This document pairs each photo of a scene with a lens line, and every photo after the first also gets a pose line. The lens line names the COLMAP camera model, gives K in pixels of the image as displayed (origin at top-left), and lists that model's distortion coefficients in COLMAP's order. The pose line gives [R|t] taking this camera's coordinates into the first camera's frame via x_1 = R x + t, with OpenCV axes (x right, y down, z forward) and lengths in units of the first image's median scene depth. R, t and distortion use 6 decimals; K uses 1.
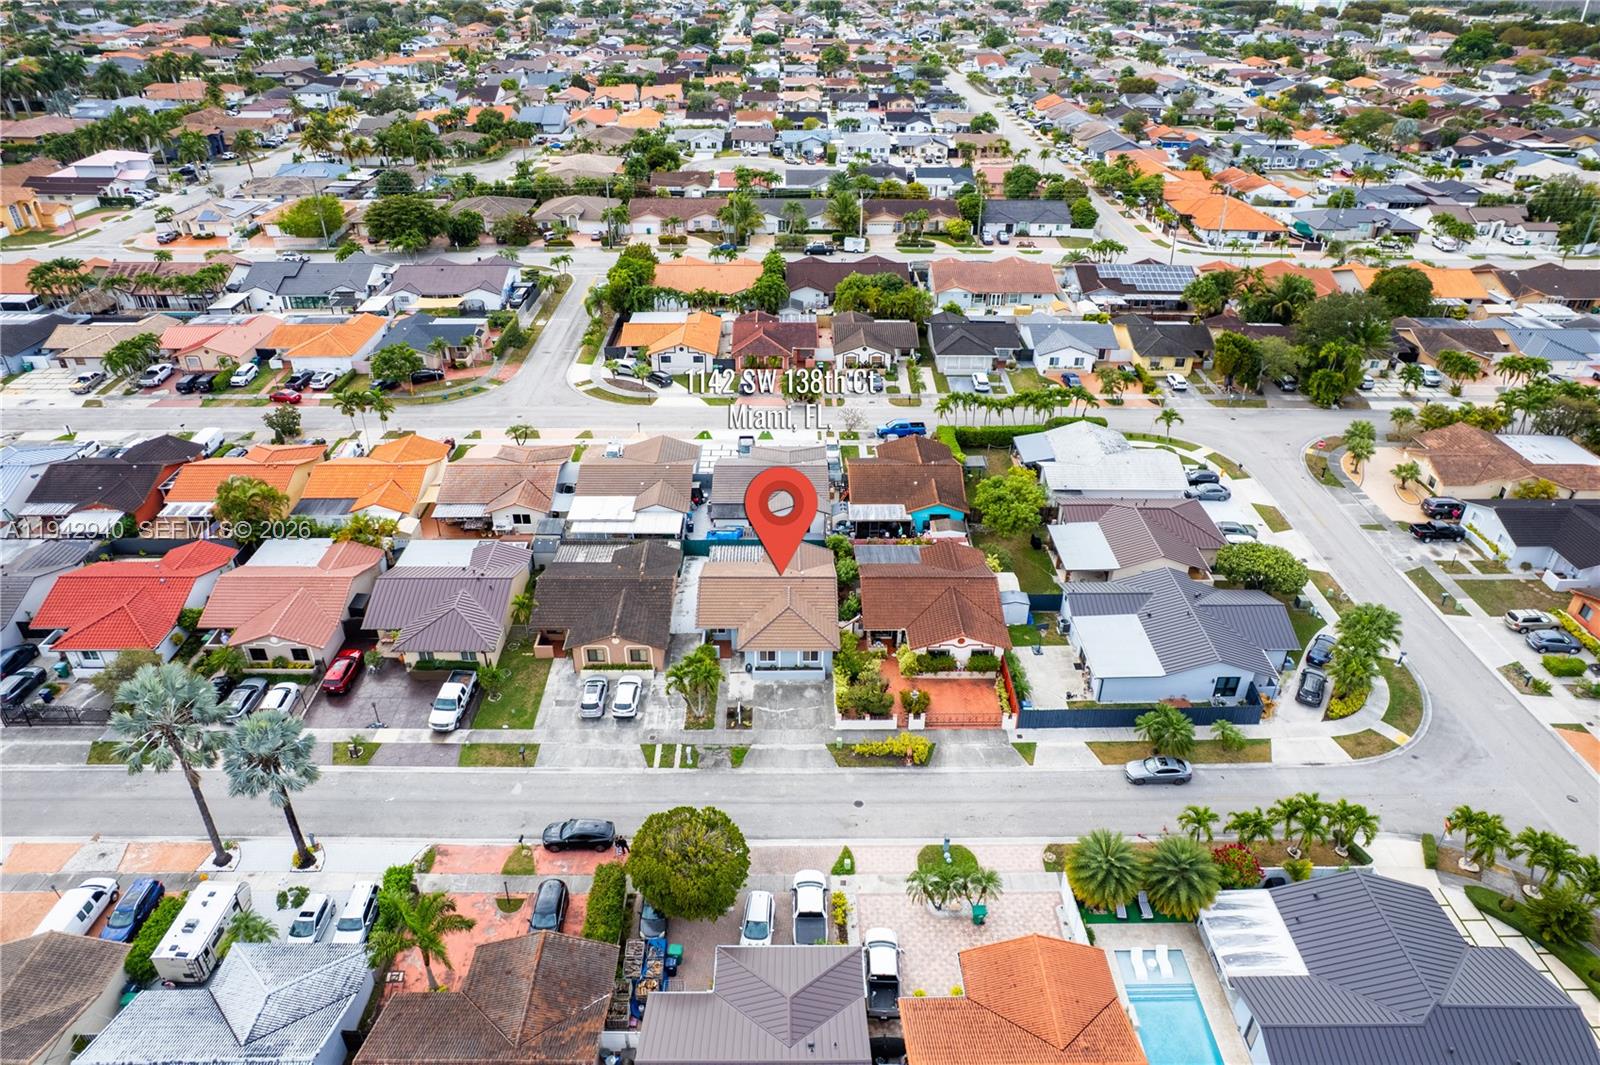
lens RADIAL K [[1022.6, 0, 803.4], [0, 1022.6, 527.2], [0, 0, 1]] dist [-0.080185, 0.072629]
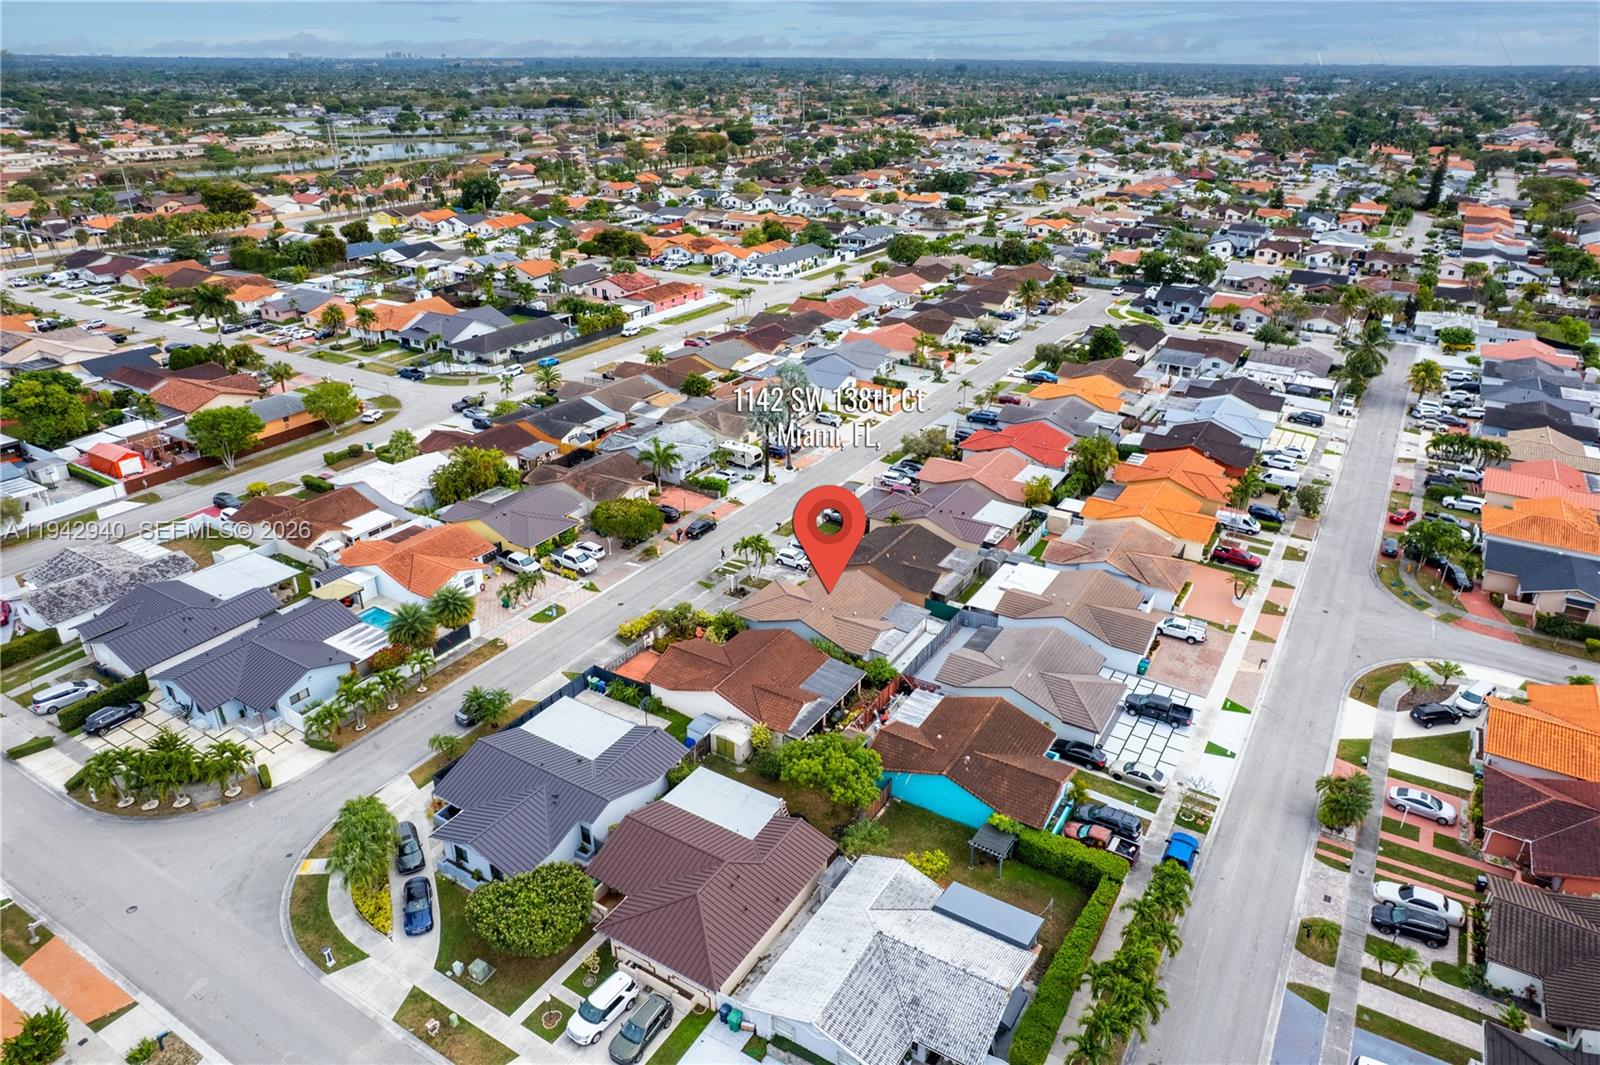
lens RADIAL K [[1022.6, 0, 803.4], [0, 1022.6, 527.2], [0, 0, 1]] dist [-0.080185, 0.072629]
pose [[-0.532336, 0.350040, -0.770772, 0.756375], [-0.438647, 0.664675, 0.604810, -0.616189], [0.724021, 0.660059, -0.200286, 1.036154]]
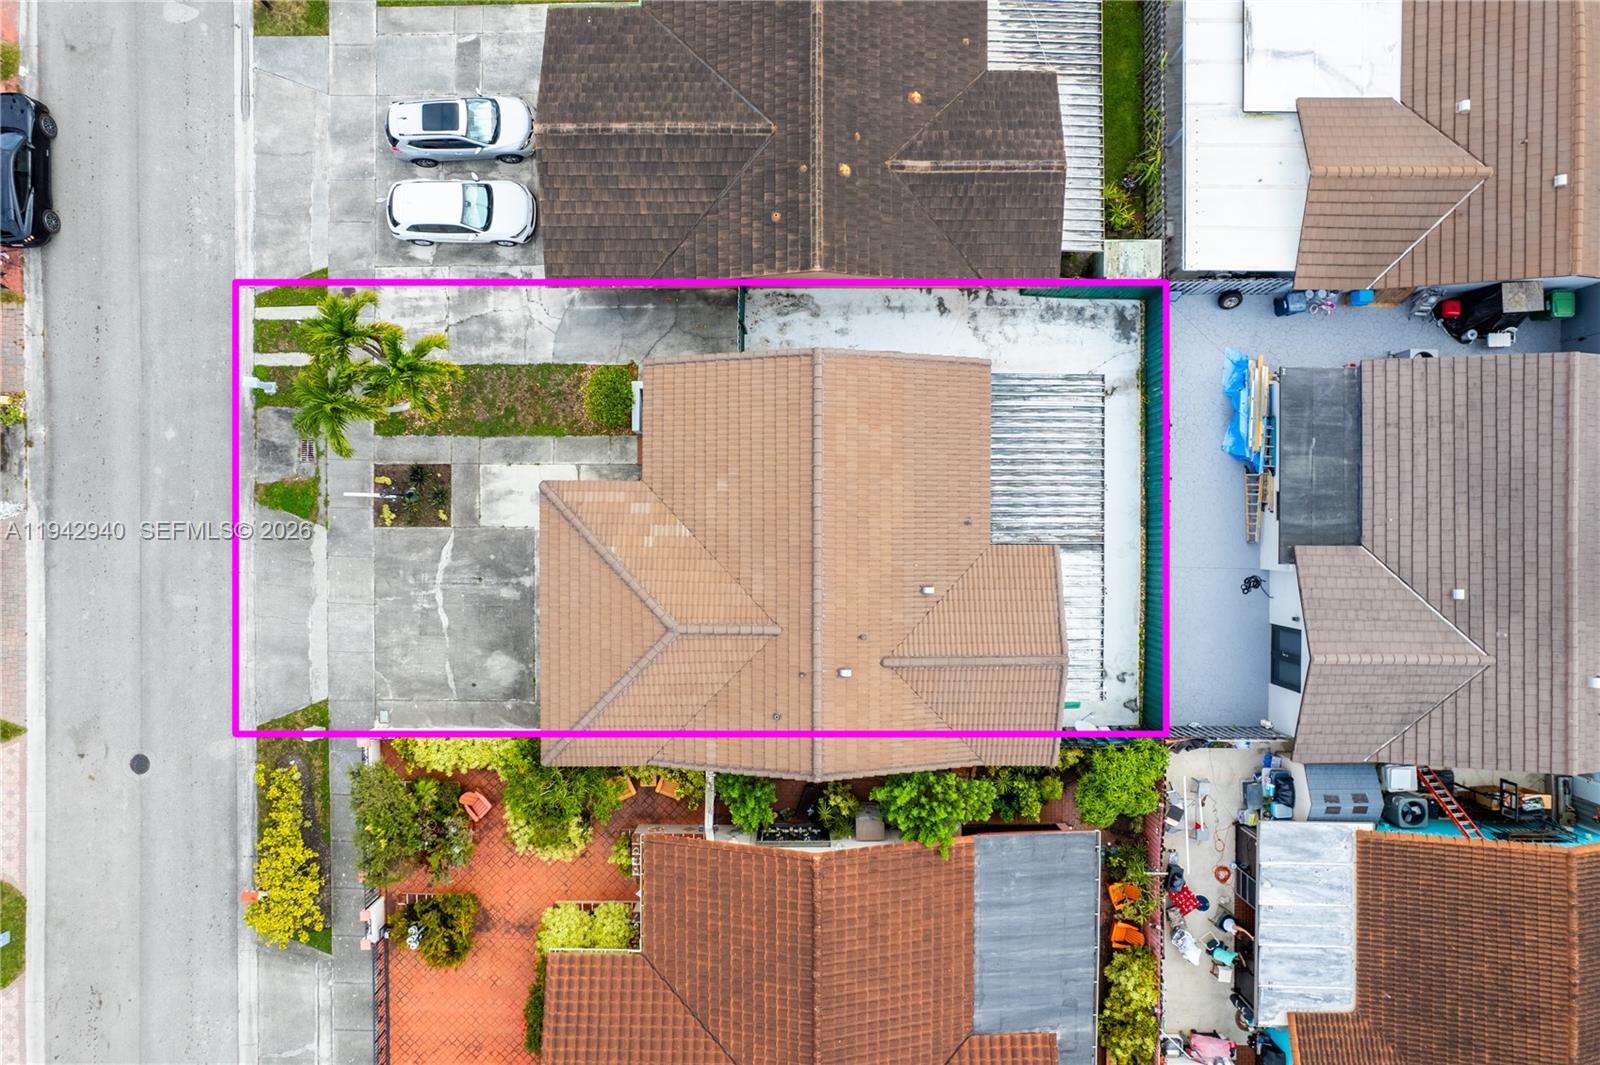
lens RADIAL K [[1022.6, 0, 803.4], [0, 1022.6, 527.2], [0, 0, 1]] dist [-0.080185, 0.072629]
pose [[-0.010052, 0.999948, -0.001506, -0.040508], [-0.518702, -0.003926, 0.854946, -0.194419], [0.854896, 0.009375, 0.518714, 0.735808]]
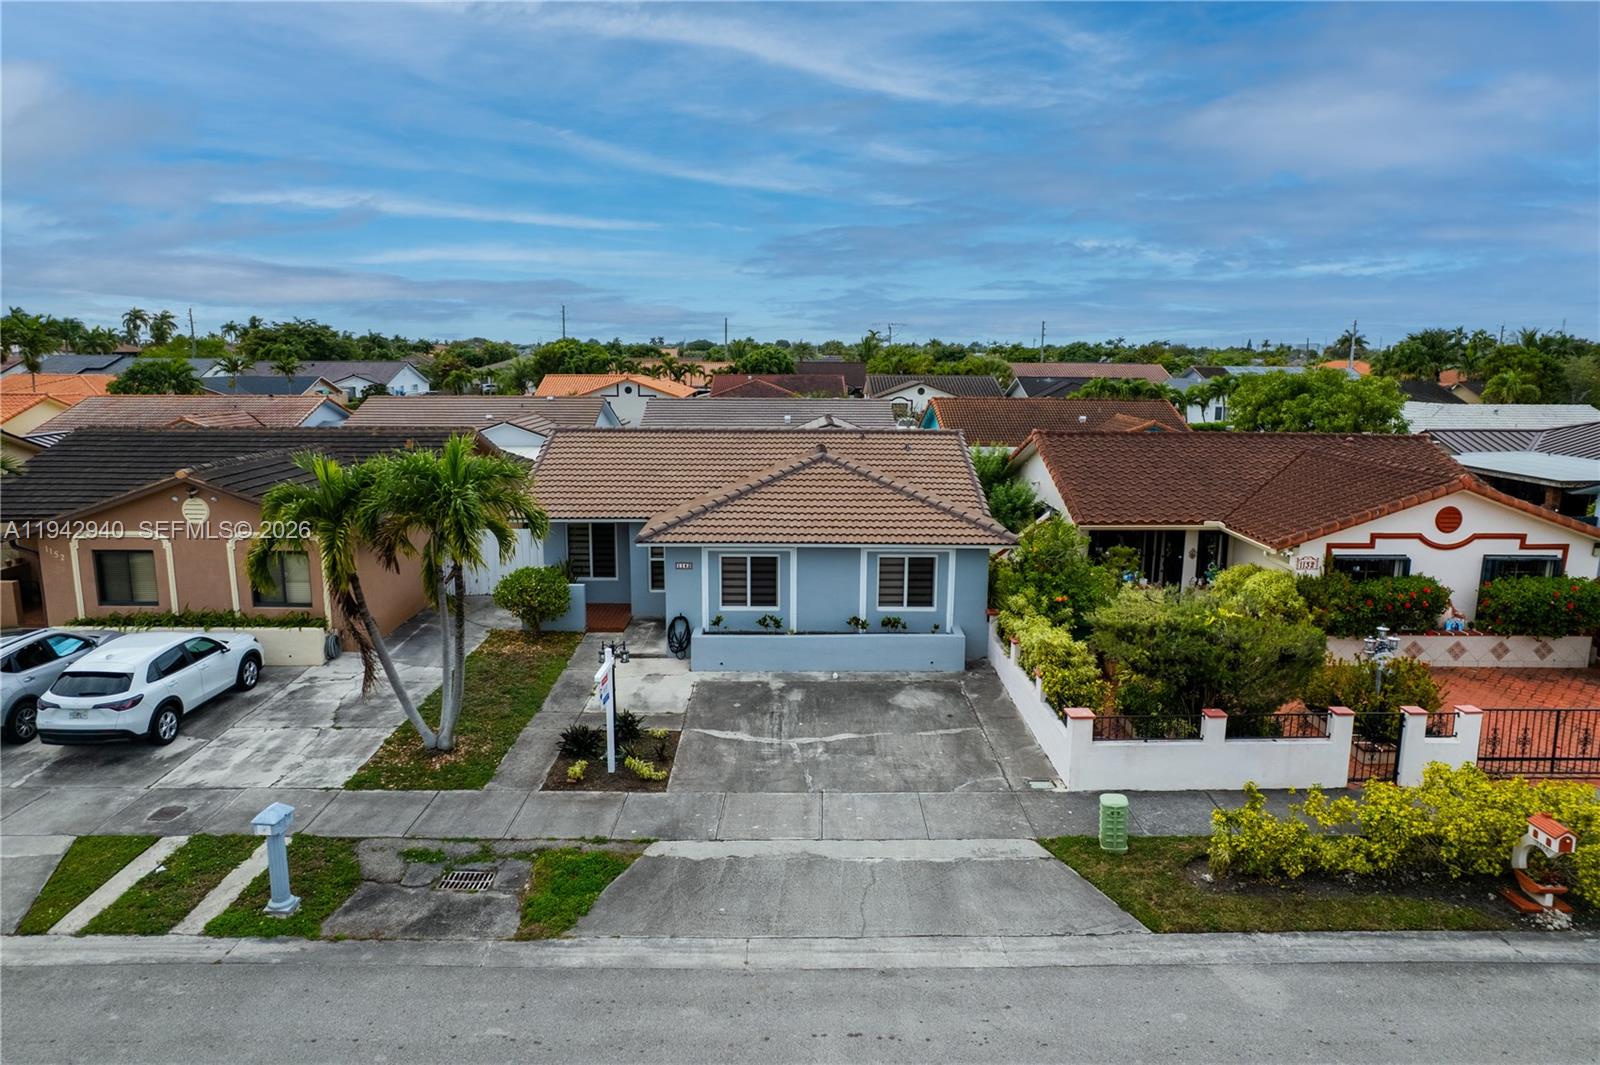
lens RADIAL K [[1022.6, 0, 803.4], [0, 1022.6, 527.2], [0, 0, 1]] dist [-0.080185, 0.072629]
pose [[0.999992, -0.000991, 0.003825, -0.018050], [0.002278, 0.935616, -0.353012, 0.174340], [-0.003229, 0.353018, 0.935611, 0.618327]]
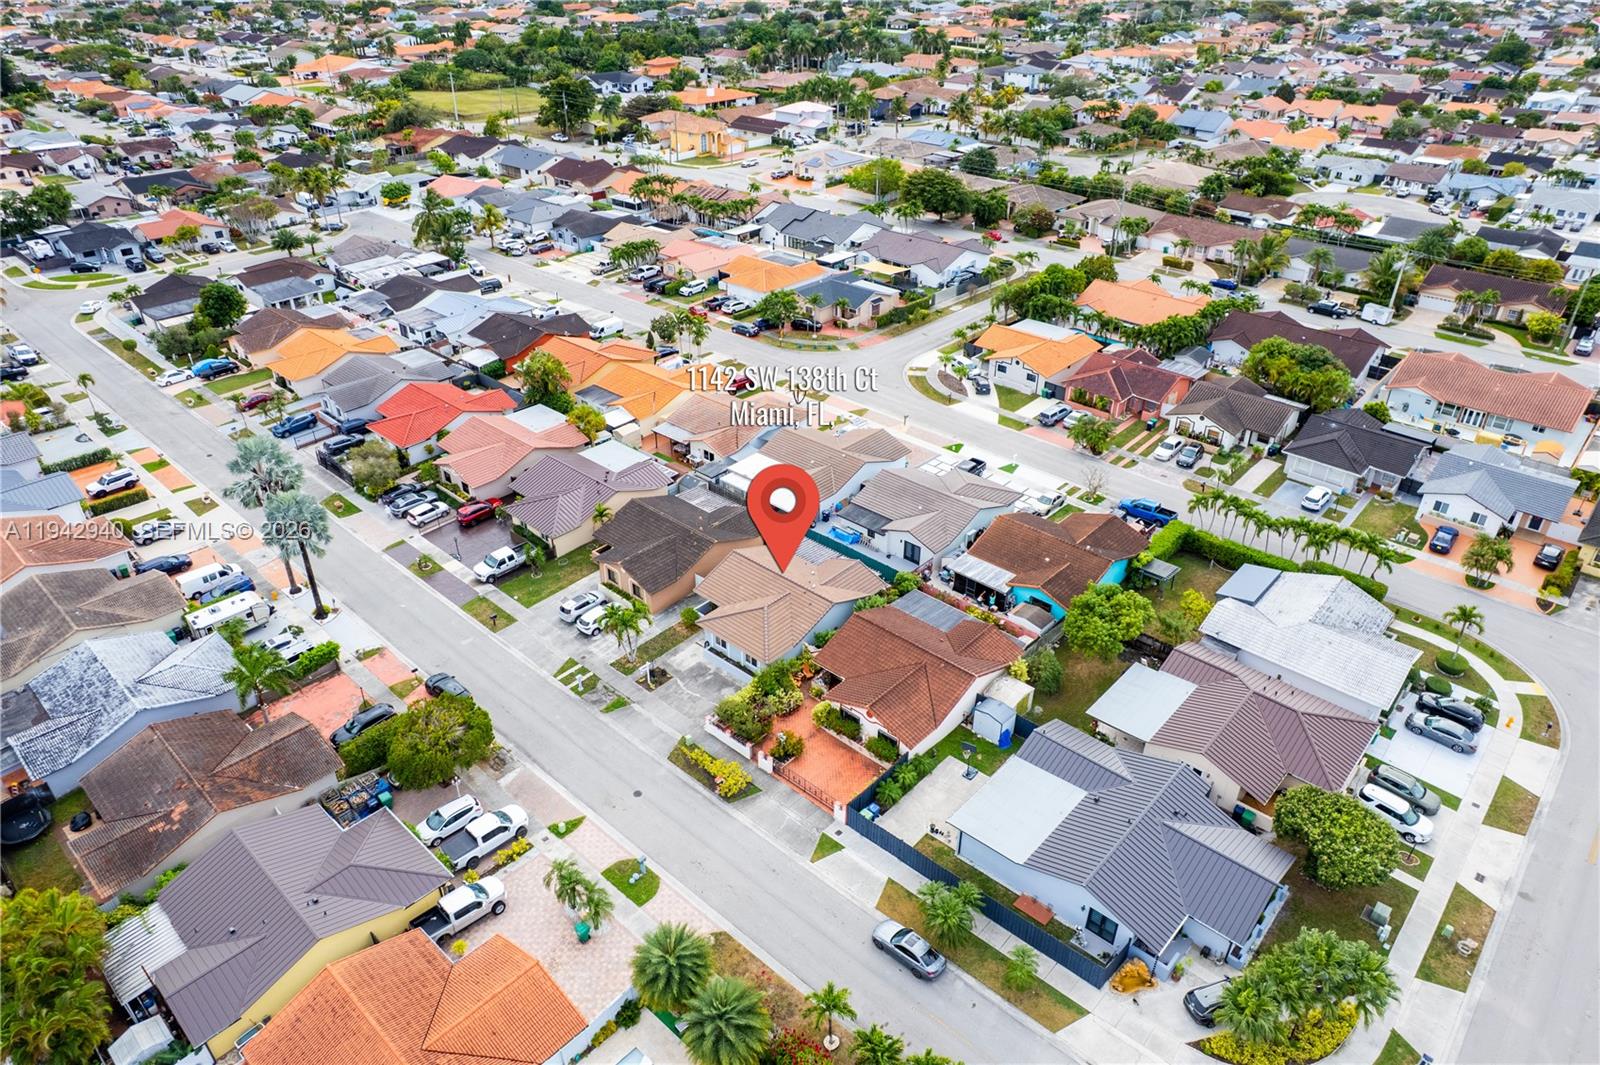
lens RADIAL K [[1022.6, 0, 803.4], [0, 1022.6, 527.2], [0, 0, 1]] dist [-0.080185, 0.072629]
pose [[0.733582, 0.347244, -0.584191, 0.479642], [-0.345195, 0.930850, 0.119828, -0.106612], [0.585403, 0.113756, 0.802722, 0.189730]]
